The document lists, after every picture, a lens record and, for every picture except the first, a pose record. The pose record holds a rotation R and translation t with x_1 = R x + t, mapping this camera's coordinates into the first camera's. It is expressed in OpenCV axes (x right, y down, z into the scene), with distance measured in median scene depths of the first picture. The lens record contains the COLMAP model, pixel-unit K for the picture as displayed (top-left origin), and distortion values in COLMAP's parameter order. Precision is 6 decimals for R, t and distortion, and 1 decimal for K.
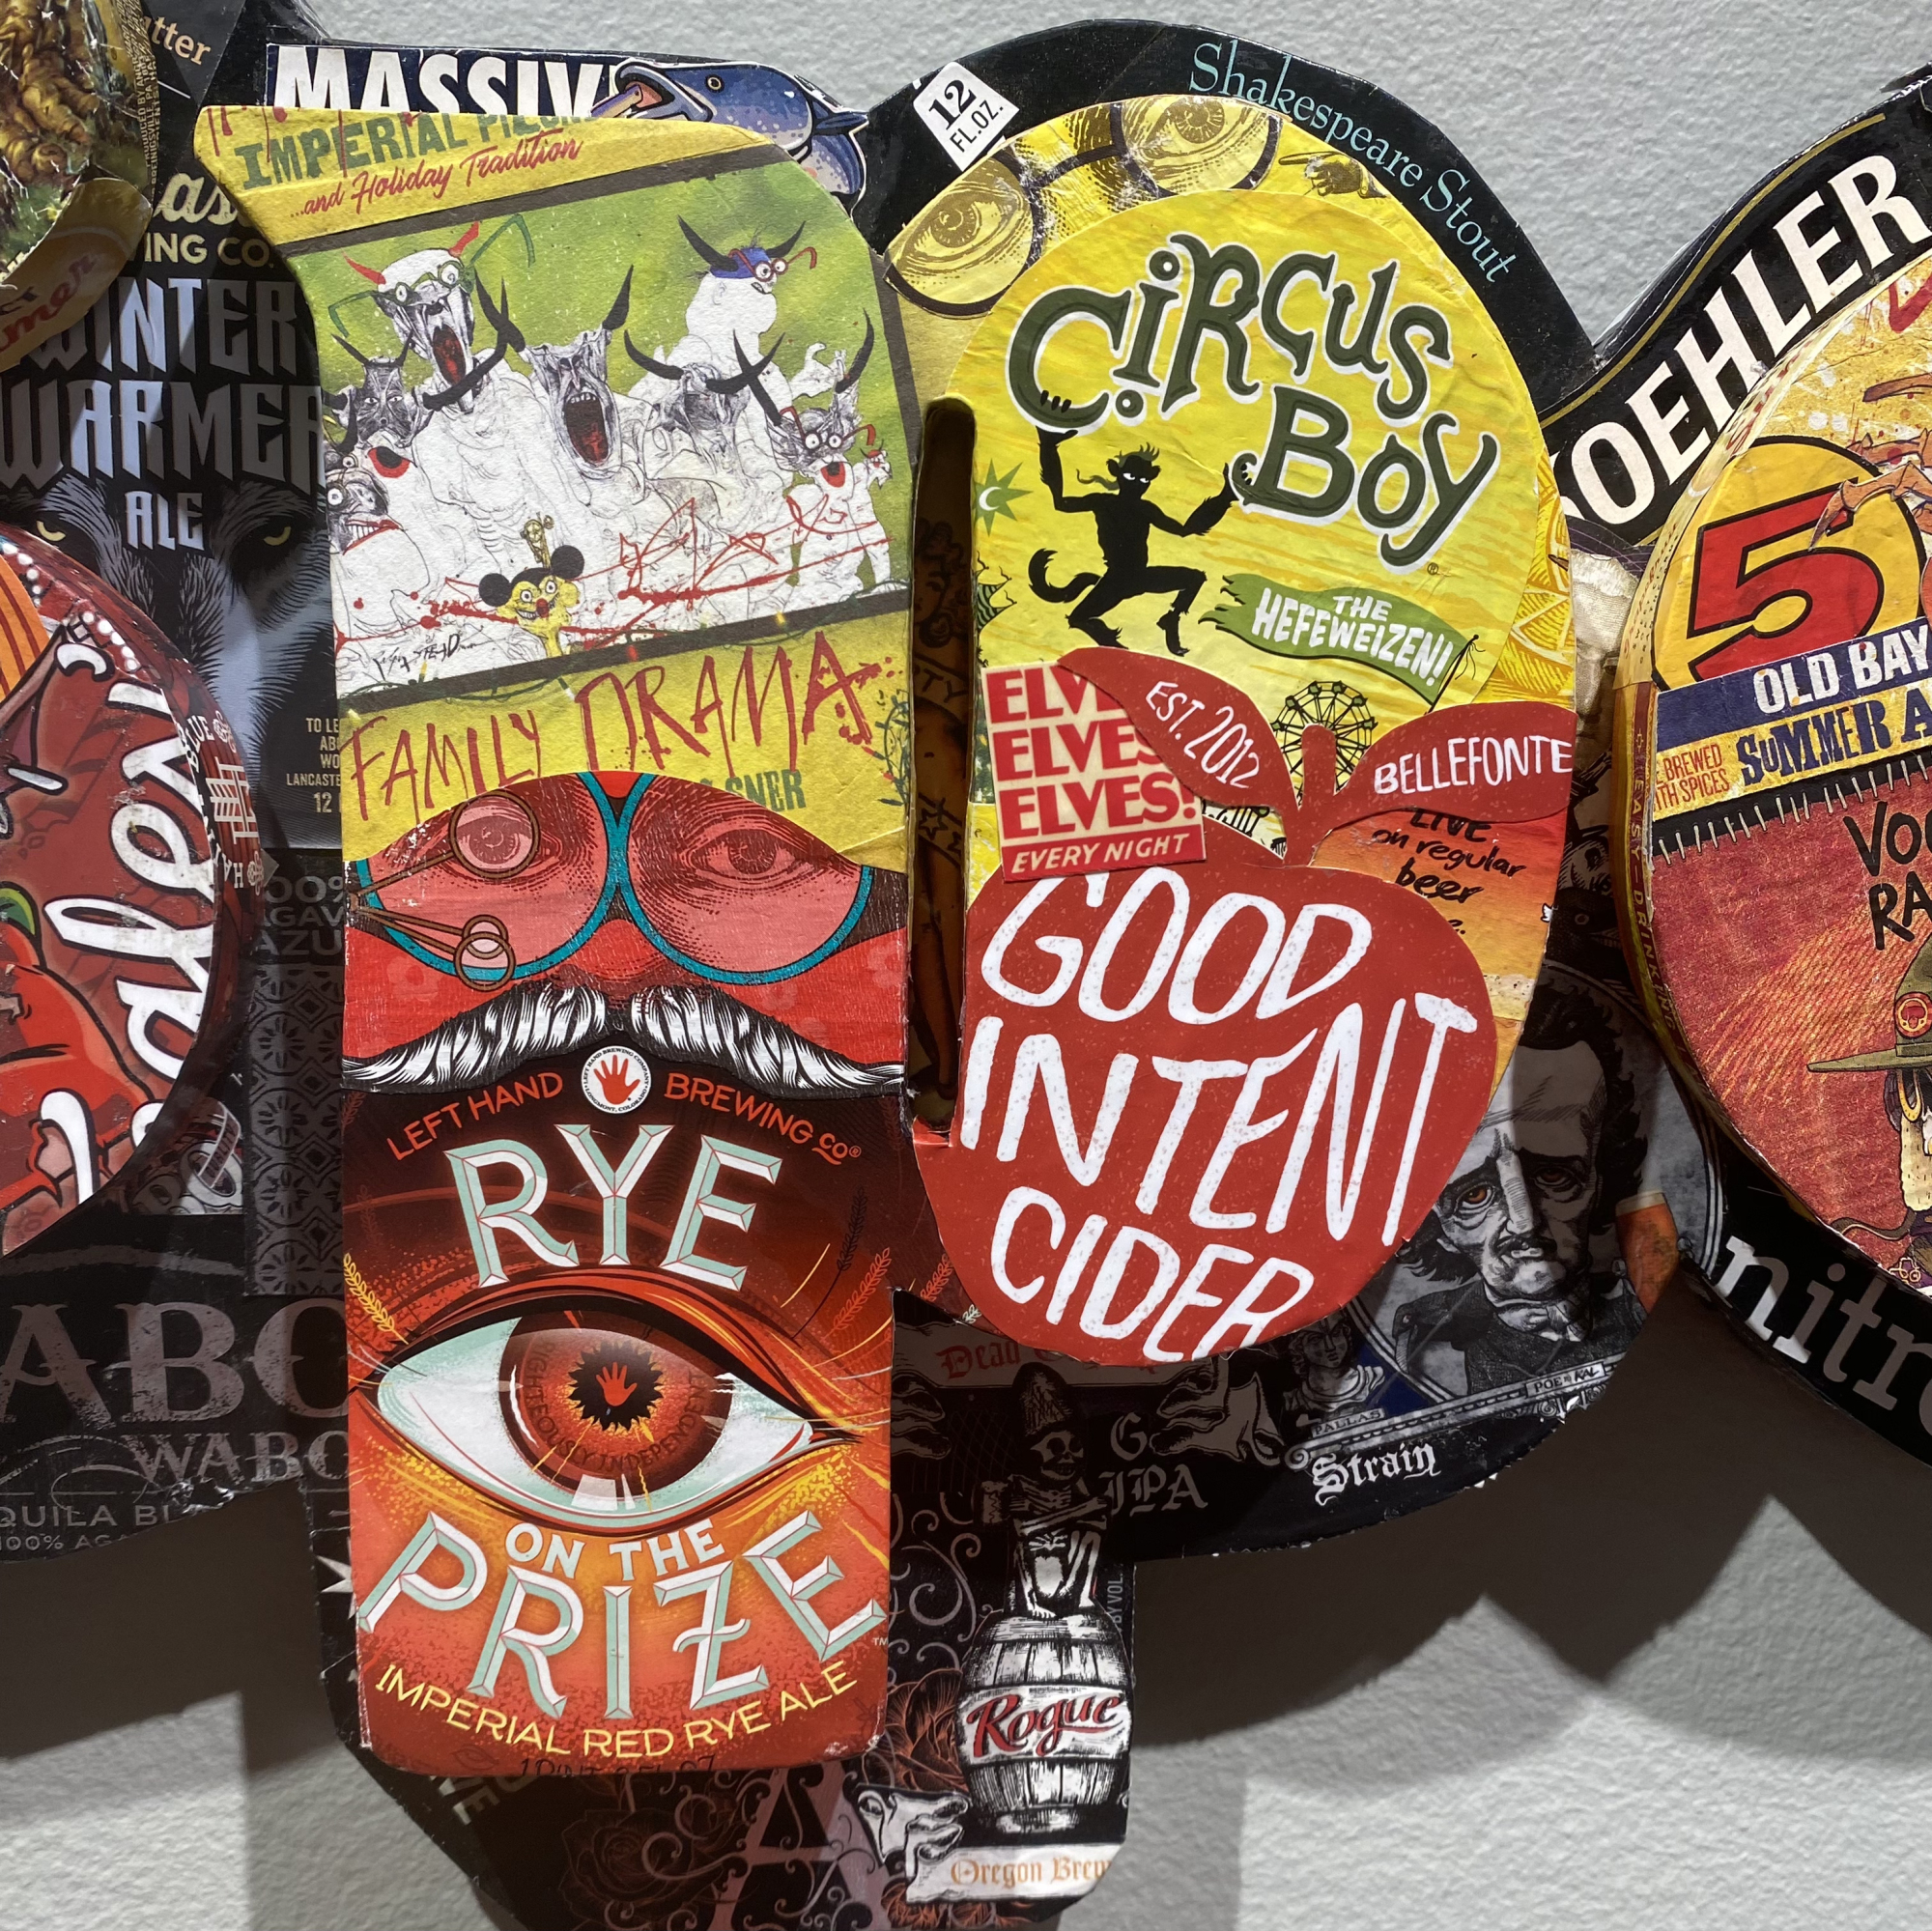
lens RADIAL K [[2021.7, 0, 1004.5], [0, 2021.7, 1048.8], [0, 0, 1]] dist [-0.007514, 0.000000]
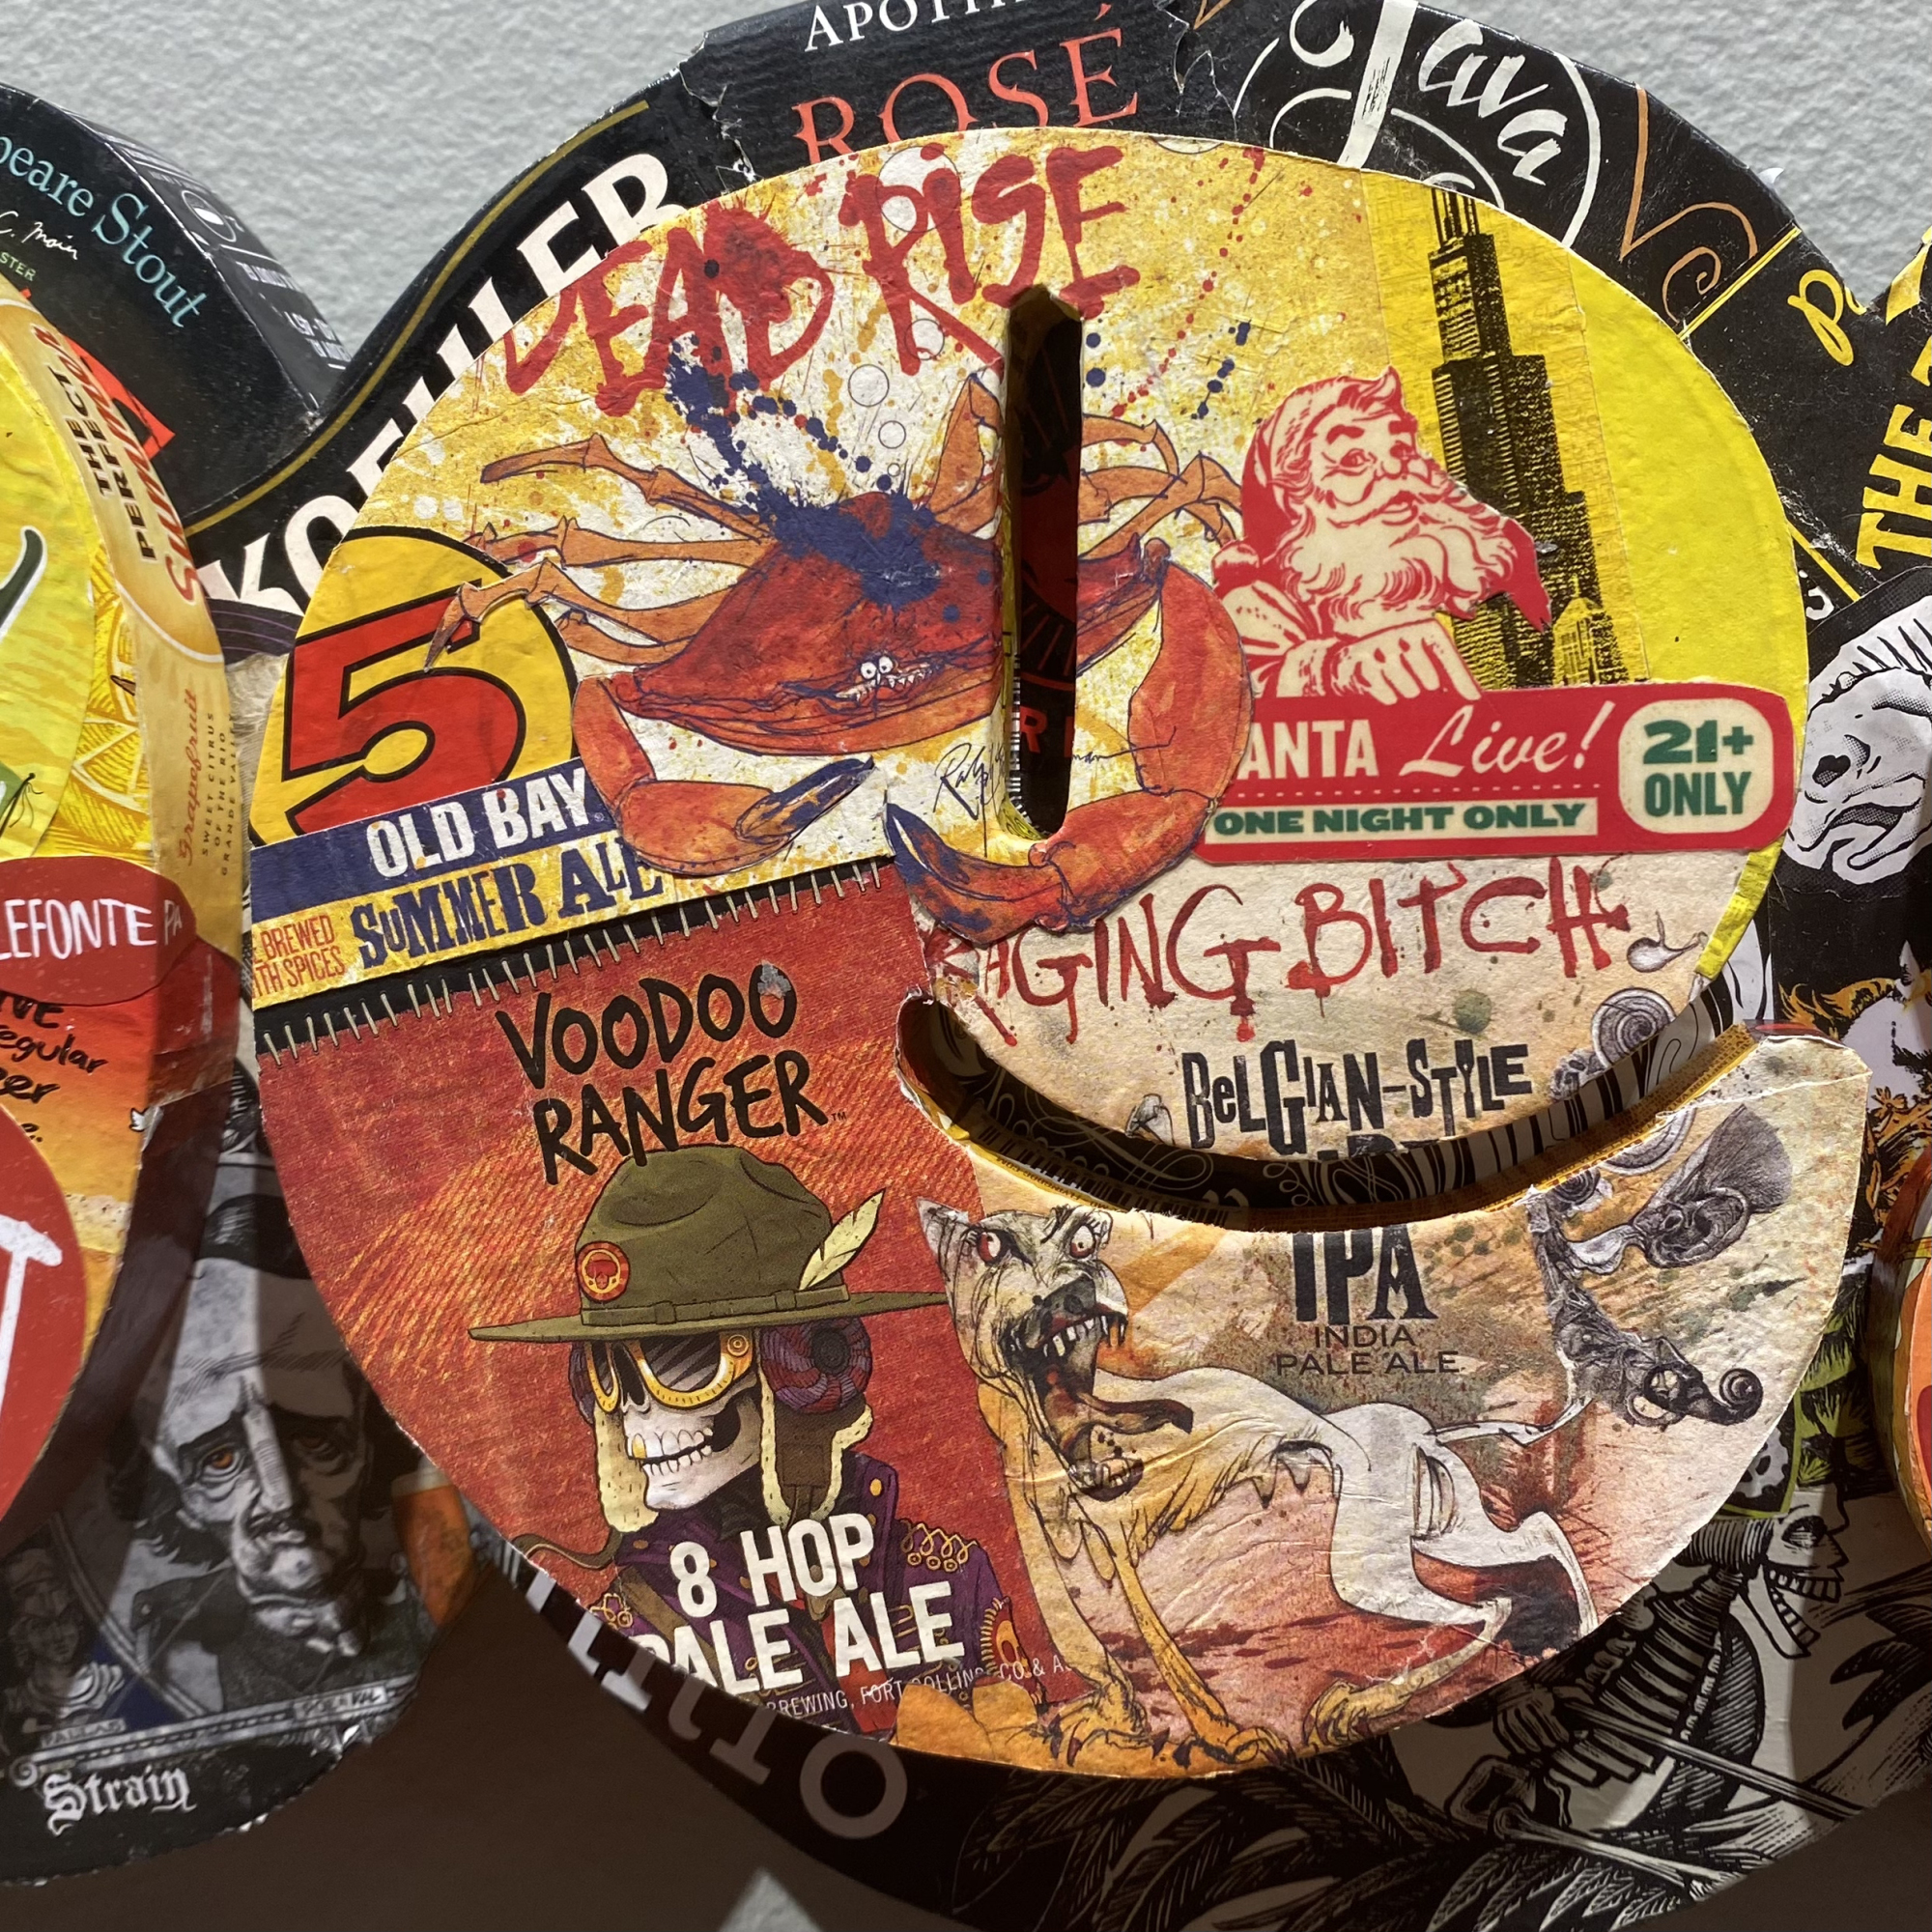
lens RADIAL K [[2506.5, 0, 1065.2], [0, 2506.5, 933.1], [0, 0, 1]] dist [-0.003383, 0.000000]
pose [[0.978703, 0.028224, -0.203330, 0.817277], [-0.038665, 0.998120, -0.047561, -0.107096], [0.201606, 0.054409, 0.977954, 0.108891]]
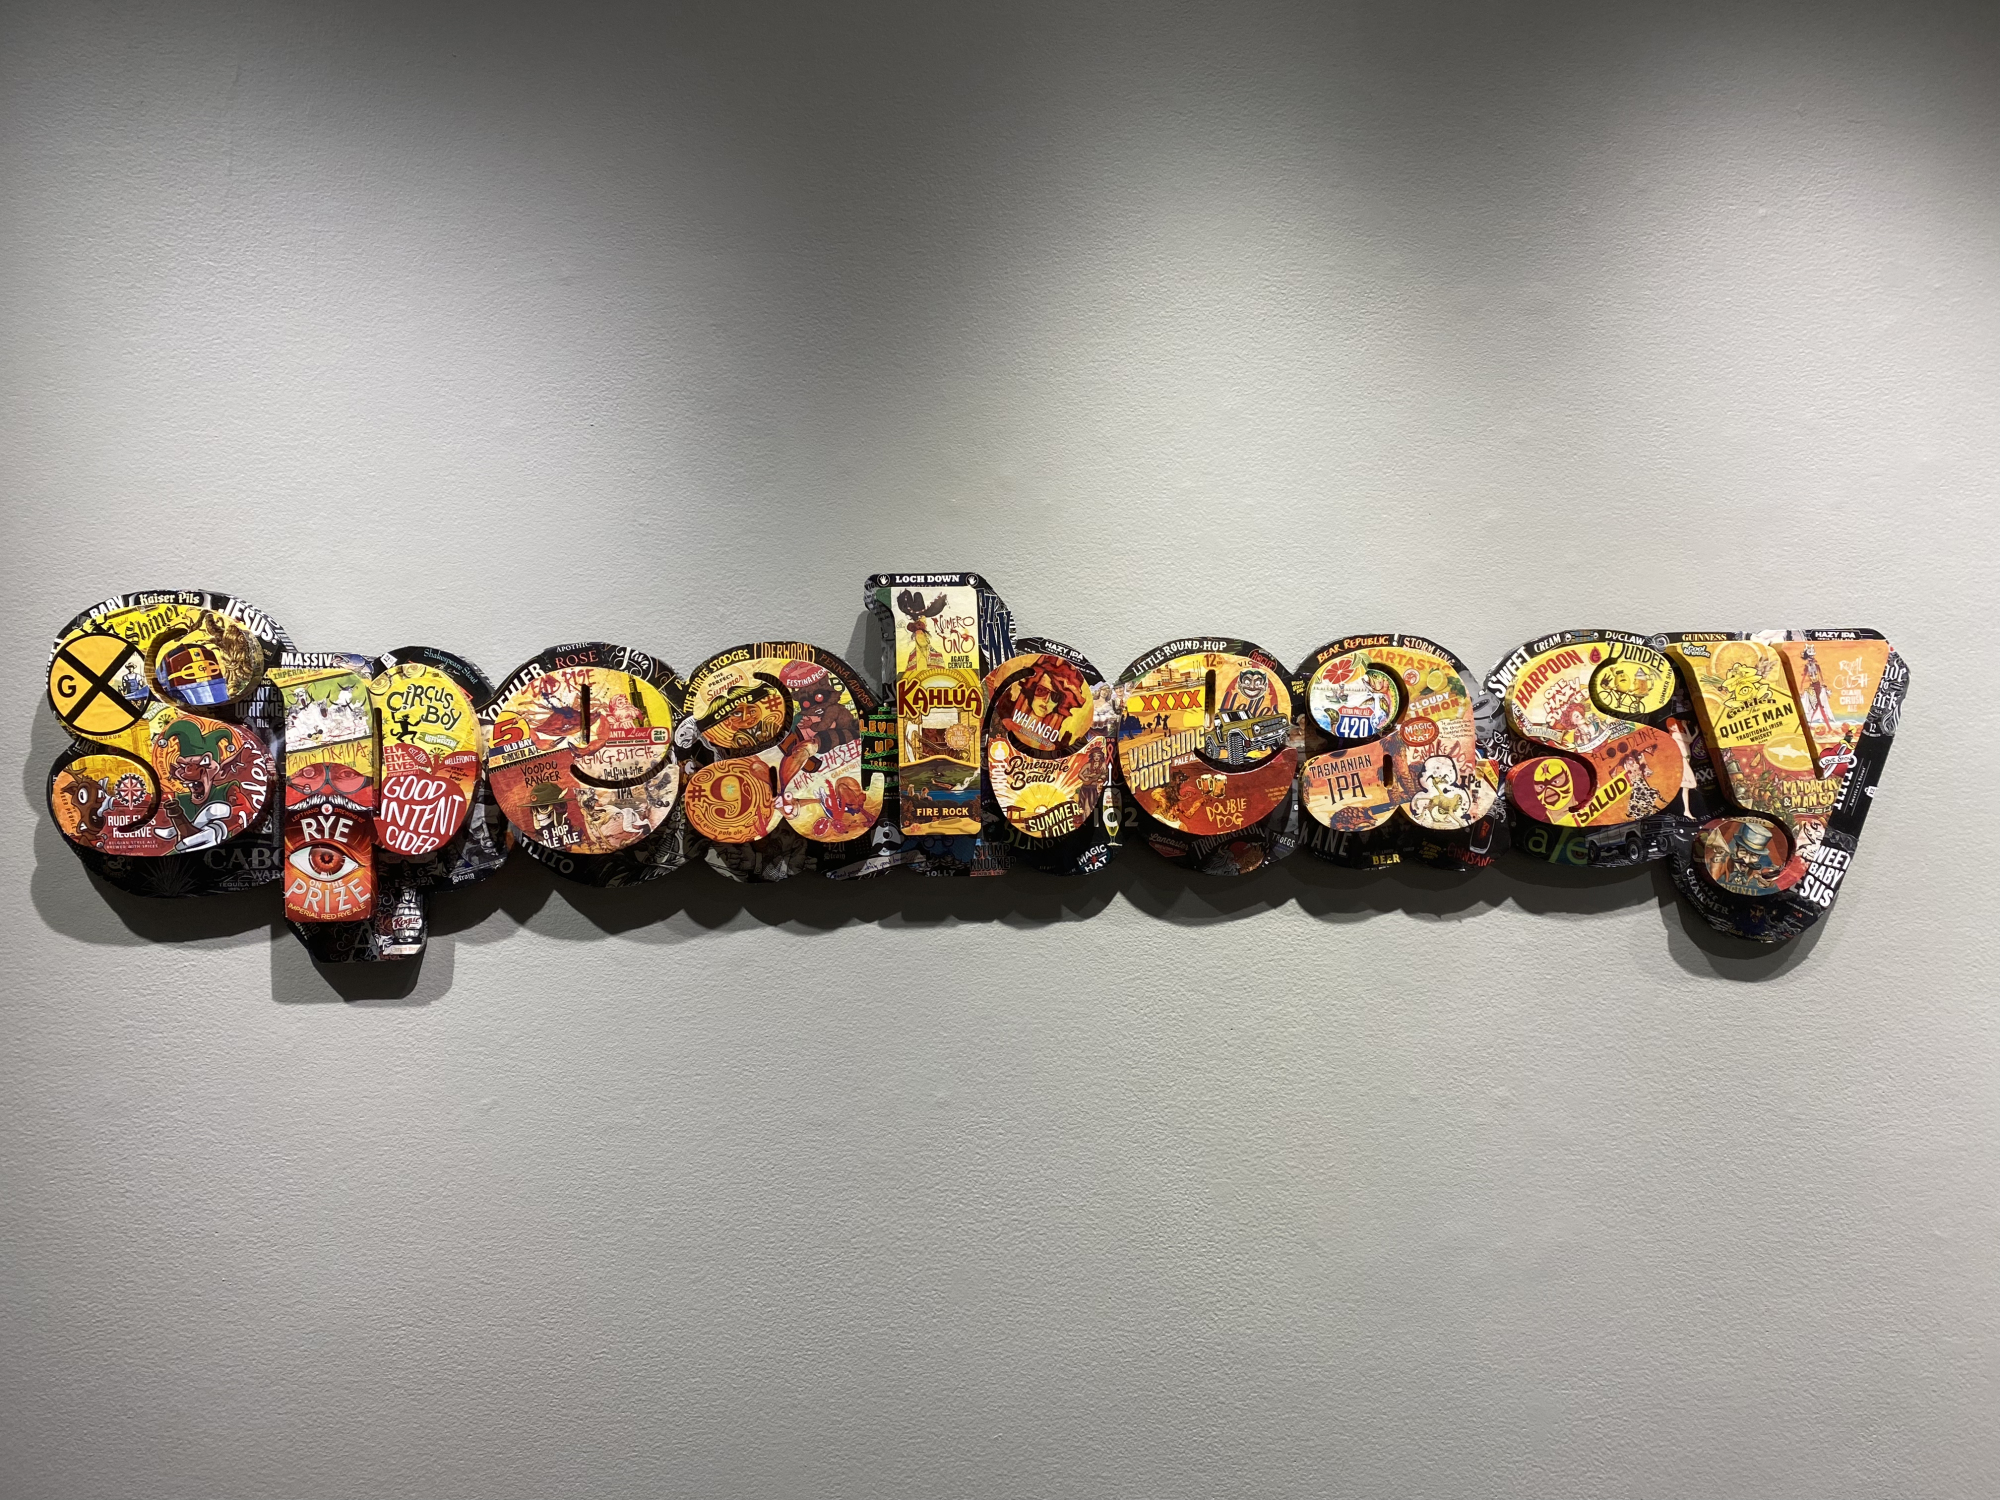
lens RADIAL K [[1521.3, 0, 976.9], [0, 1521.3, 724.2], [0, 0, 1]] dist [0.050499, -0.073150]
pose [[0.999640, -0.006635, -0.026006, 1.991925], [0.003648, 0.993560, -0.113250, 0.304749], [0.026590, 0.113114, 0.993226, -3.804815]]
